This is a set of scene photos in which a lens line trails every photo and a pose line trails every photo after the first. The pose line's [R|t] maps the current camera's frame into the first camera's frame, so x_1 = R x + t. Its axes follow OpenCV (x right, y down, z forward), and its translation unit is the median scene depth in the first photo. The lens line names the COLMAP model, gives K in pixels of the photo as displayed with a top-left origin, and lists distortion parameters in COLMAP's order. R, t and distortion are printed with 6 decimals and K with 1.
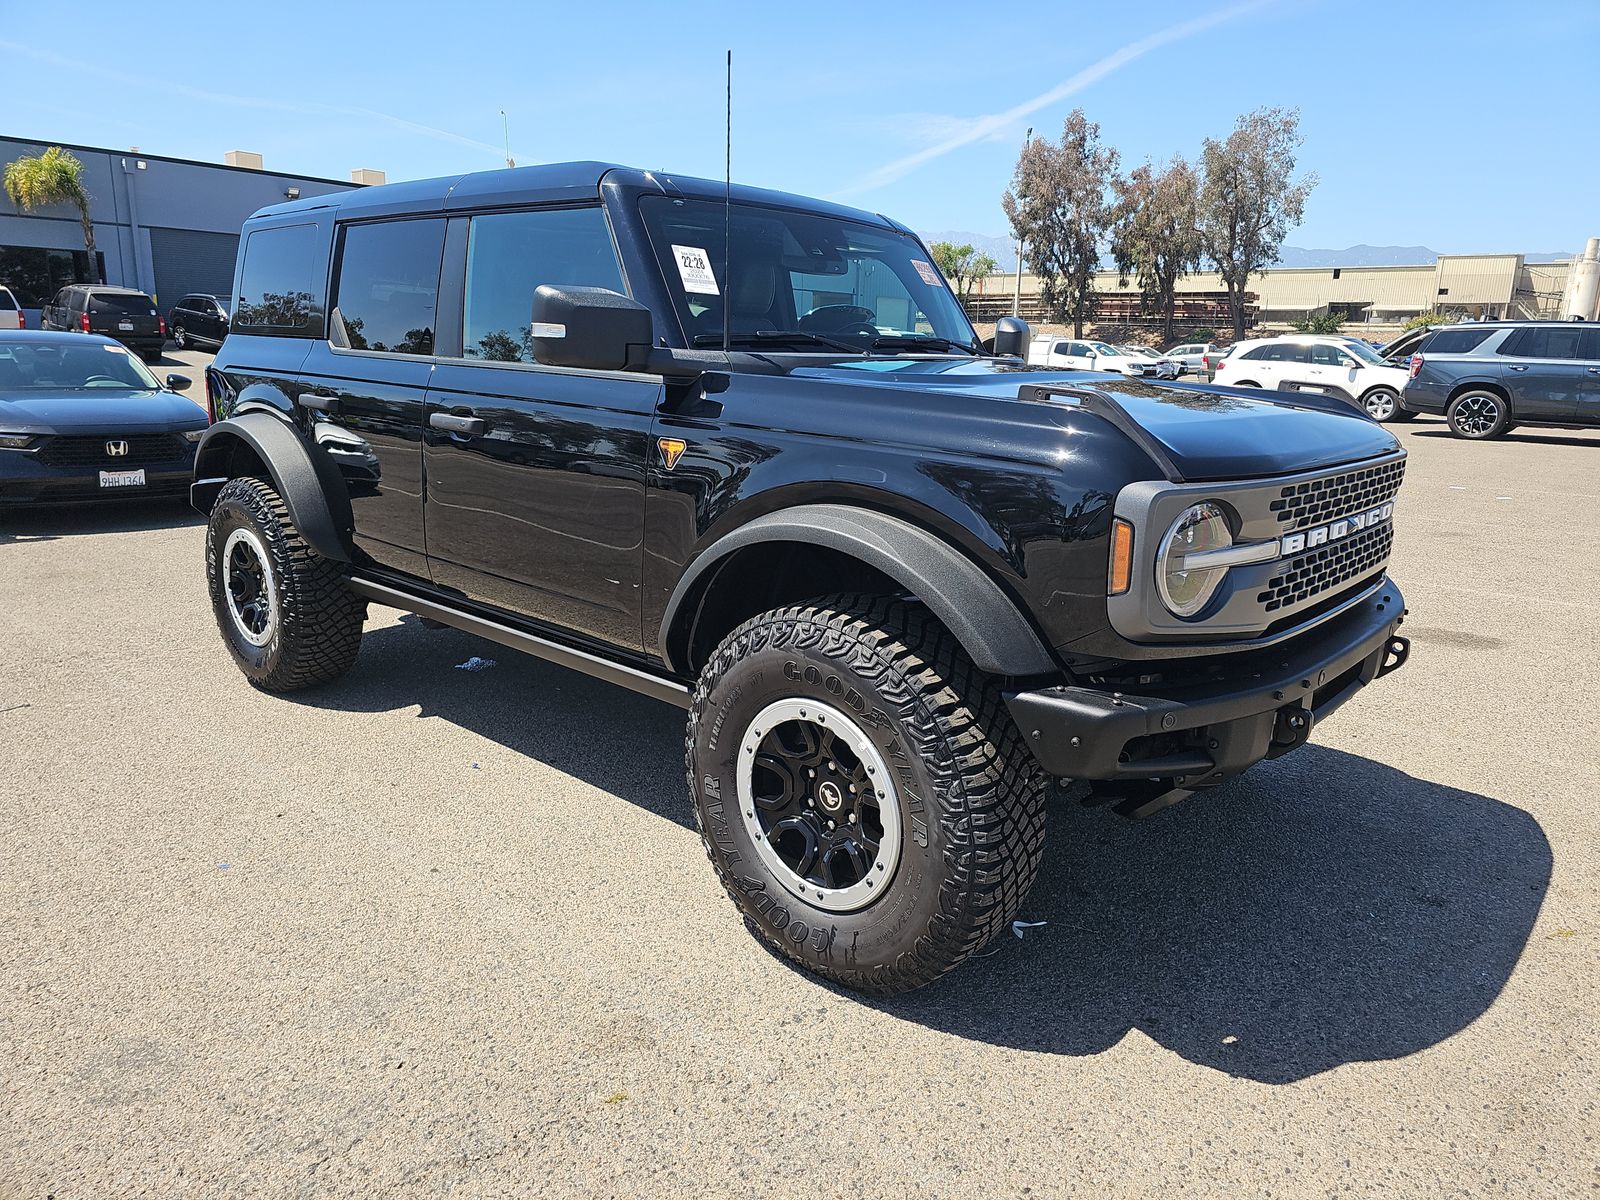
lens RADIAL K [[1082.1, 0, 800.0], [0, 1082.1, 600.0], [0, 0, 1]] dist [-0.009180, -0.004699]
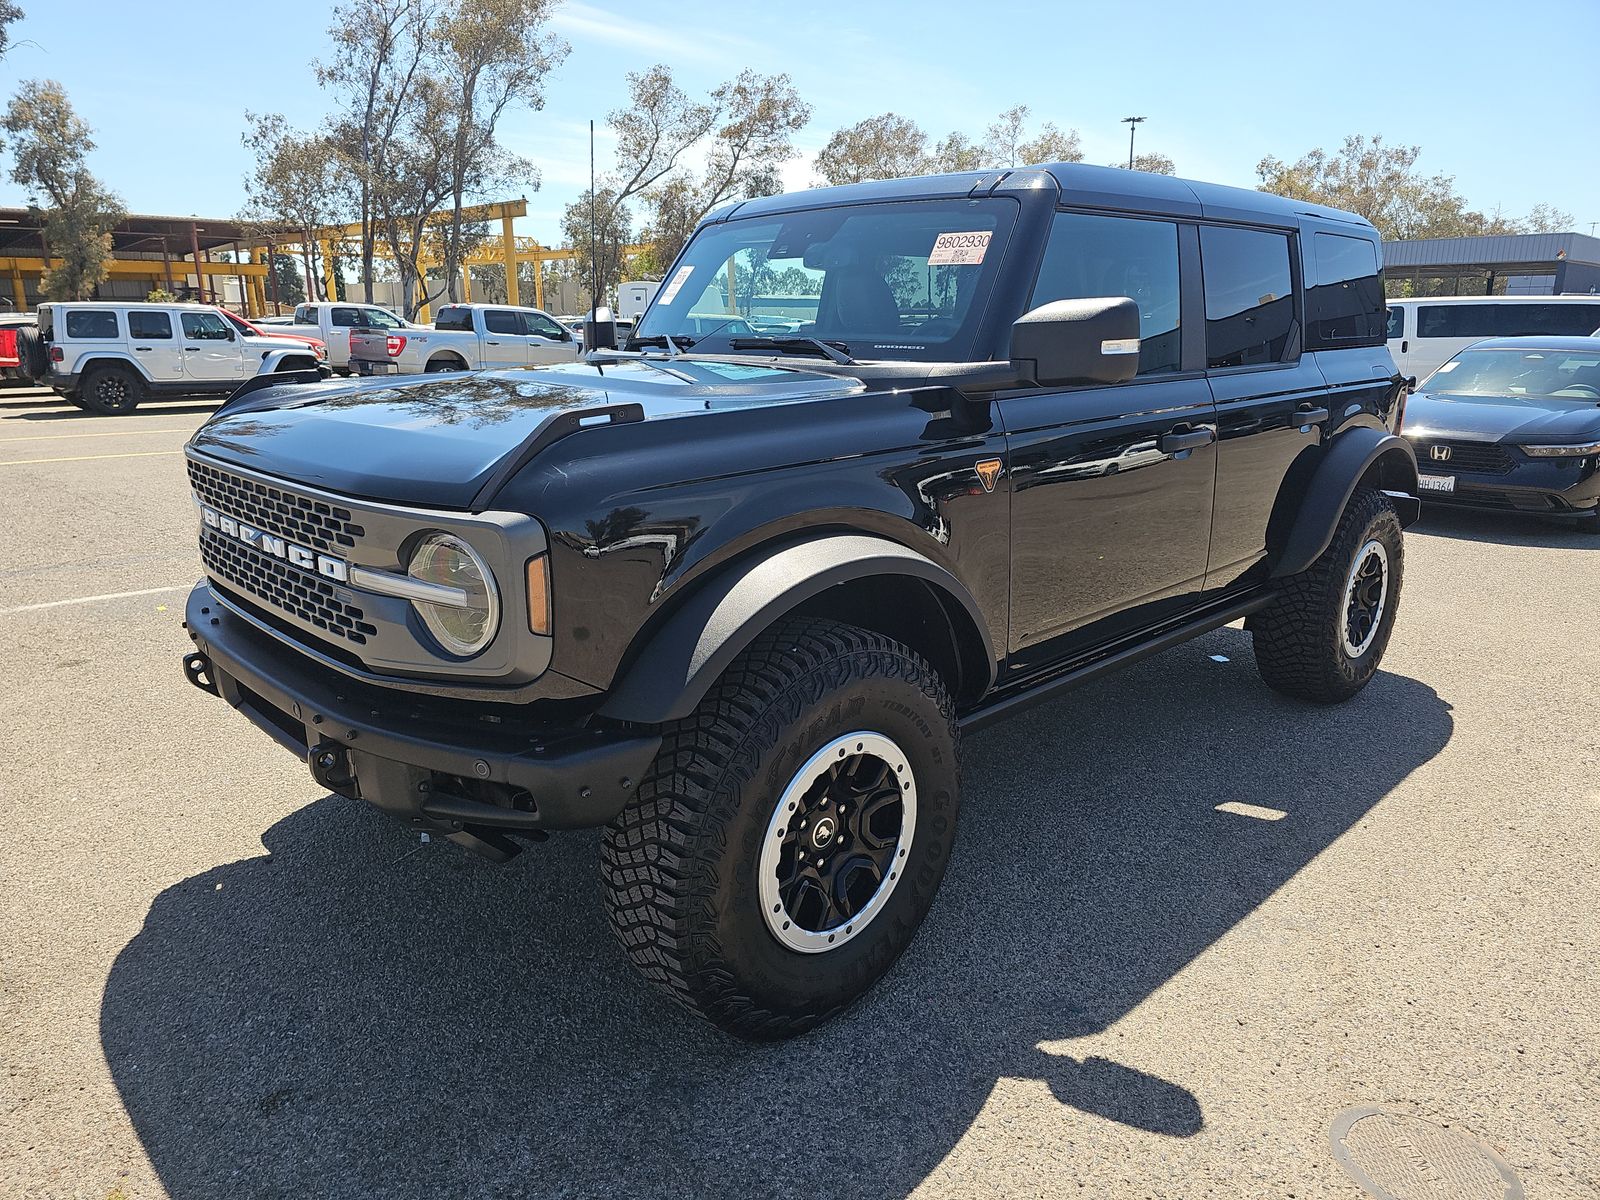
lens RADIAL K [[1083.7, 0, 800.0], [0, 1083.7, 600.0], [0, 0, 1]] dist [0.000354, -0.002000]
pose [[-0.079963, 0.223203, -0.971487, 0.879130], [-0.234567, 0.943025, 0.235971, -0.217422], [0.968806, 0.246748, -0.023051, 0.936695]]
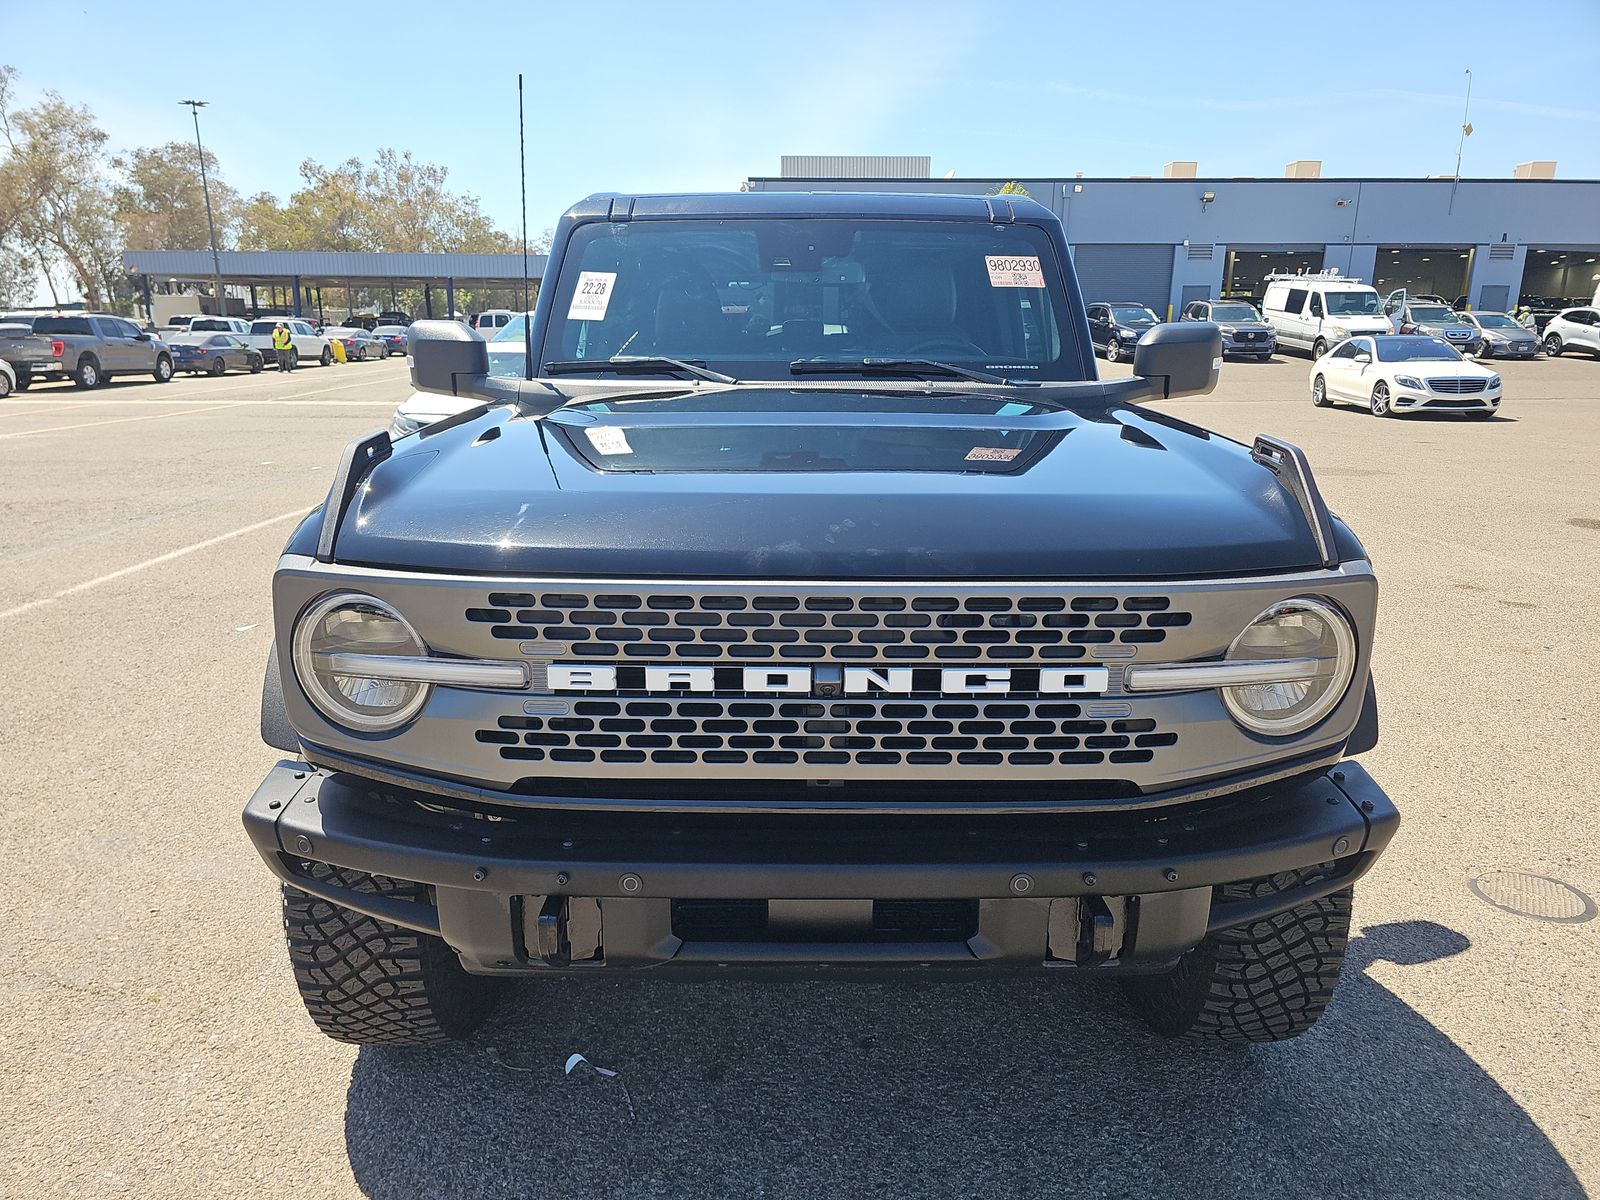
lens RADIAL K [[1056.5, 0, 800.0], [0, 1056.5, 600.0], [0, 0, 1]] dist [0.087367, -0.070853]
pose [[0.661834, 0.160121, -0.732350, 0.601683], [-0.158384, 0.984737, 0.072168, -0.095334], [0.732728, 0.068229, 0.677093, 0.360728]]
